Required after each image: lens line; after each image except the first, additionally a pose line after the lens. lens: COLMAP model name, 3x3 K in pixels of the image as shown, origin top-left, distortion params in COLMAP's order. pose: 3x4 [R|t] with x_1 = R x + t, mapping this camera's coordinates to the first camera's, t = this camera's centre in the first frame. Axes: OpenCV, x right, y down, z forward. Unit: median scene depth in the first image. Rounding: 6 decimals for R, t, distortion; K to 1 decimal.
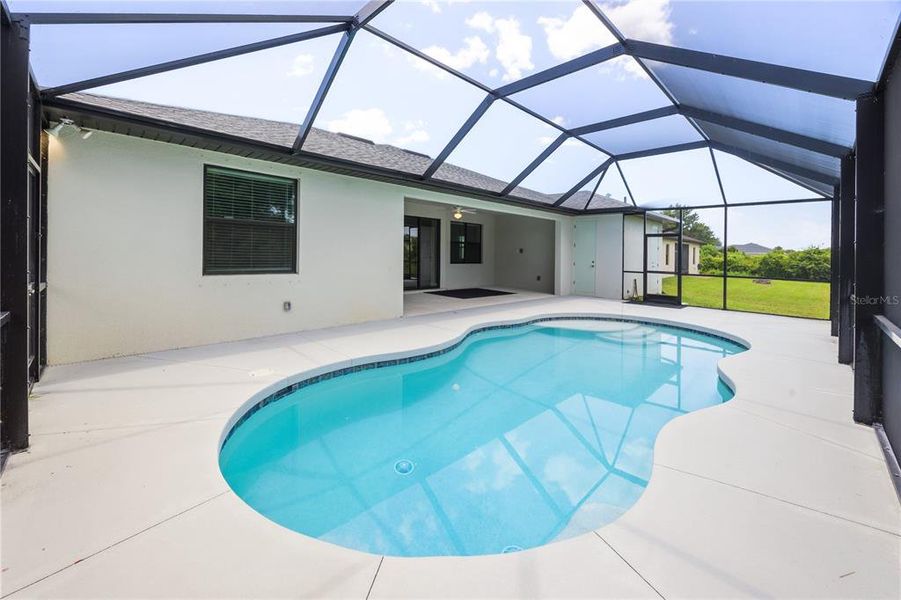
lens RADIAL K [[363.0, 0, 449.6], [0, 363.0, 254.0], [0, 0, 1]] dist [0.000140, 0.000044]
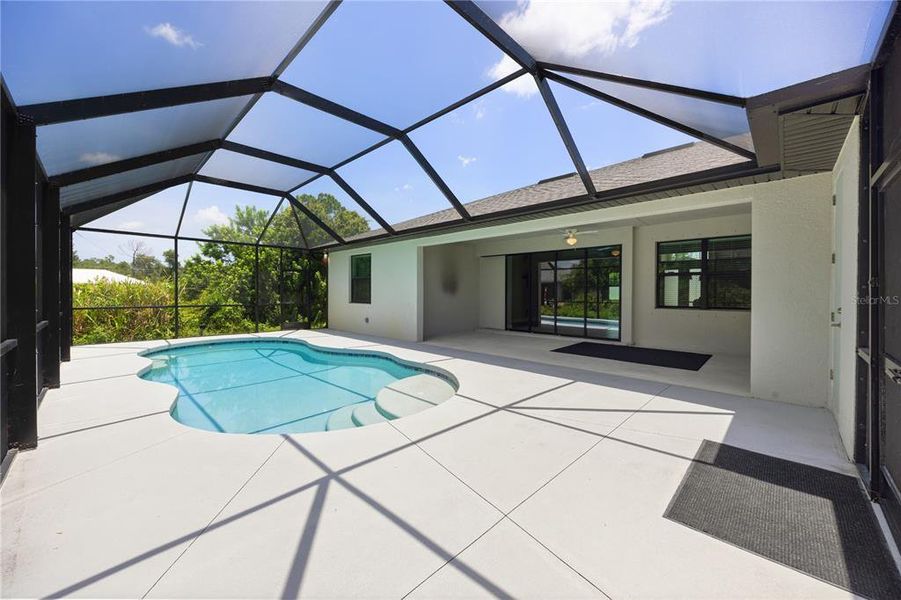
lens RADIAL K [[343.5, 0, 441.4], [0, 343.5, 293.4], [0, 0, 1]] dist [-0.000755, 0.000015]
pose [[-0.003620, -0.017652, -0.999838, 0.730935], [-0.006271, 0.999825, -0.017629, 0.016033], [0.999974, 0.006206, -0.003730, 0.741243]]
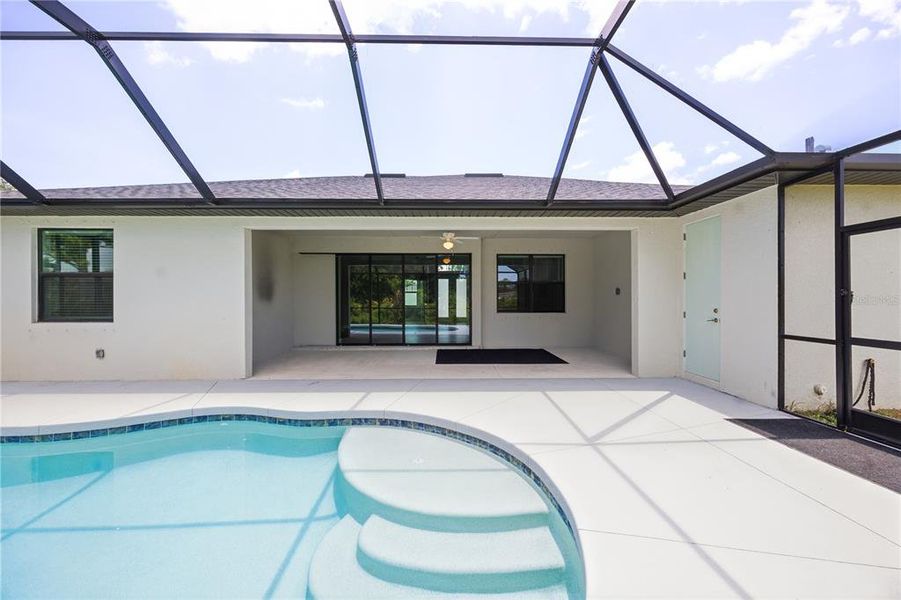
lens RADIAL K [[346.9, 0, 451.5], [0, 346.9, 296.6], [0, 0, 1]] dist [0.000812, 0.000327]
pose [[0.719033, -0.026206, -0.694482, 0.500217], [0.015682, 0.999646, -0.021485, 0.009868], [0.694799, 0.004557, 0.719190, 0.519675]]
